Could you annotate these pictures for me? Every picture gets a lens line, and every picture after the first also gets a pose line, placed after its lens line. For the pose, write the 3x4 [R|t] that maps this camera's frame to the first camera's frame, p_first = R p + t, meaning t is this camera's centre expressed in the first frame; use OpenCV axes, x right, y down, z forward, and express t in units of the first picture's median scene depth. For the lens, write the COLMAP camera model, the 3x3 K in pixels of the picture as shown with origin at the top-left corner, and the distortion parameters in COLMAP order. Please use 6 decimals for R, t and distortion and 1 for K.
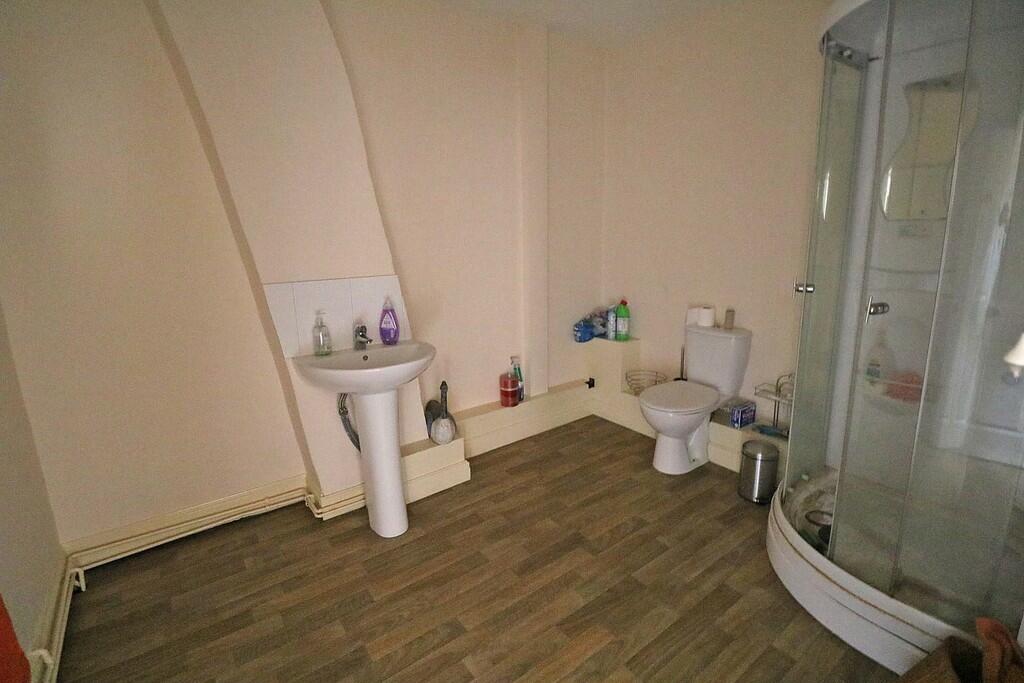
lens RADIAL K [[480.9, 0, 509.8], [0, 480.9, 332.0], [0, 0, 1]] dist [0.002357, -0.011307]
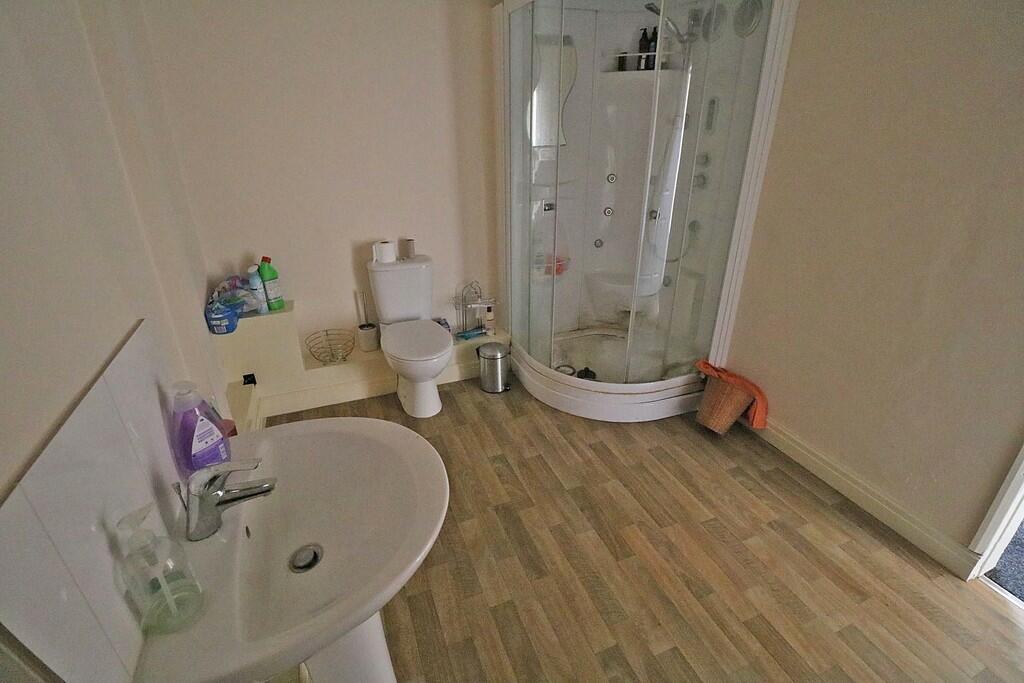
lens RADIAL K [[474.2, 0, 512.0], [0, 474.2, 341.5], [0, 0, 1]] dist [0.000706, 0.000037]
pose [[0.245957, -0.391452, 0.886719, -0.631509], [0.196989, 0.915917, 0.349701, -0.222325], [-0.949052, 0.088663, 0.302388, 0.775948]]
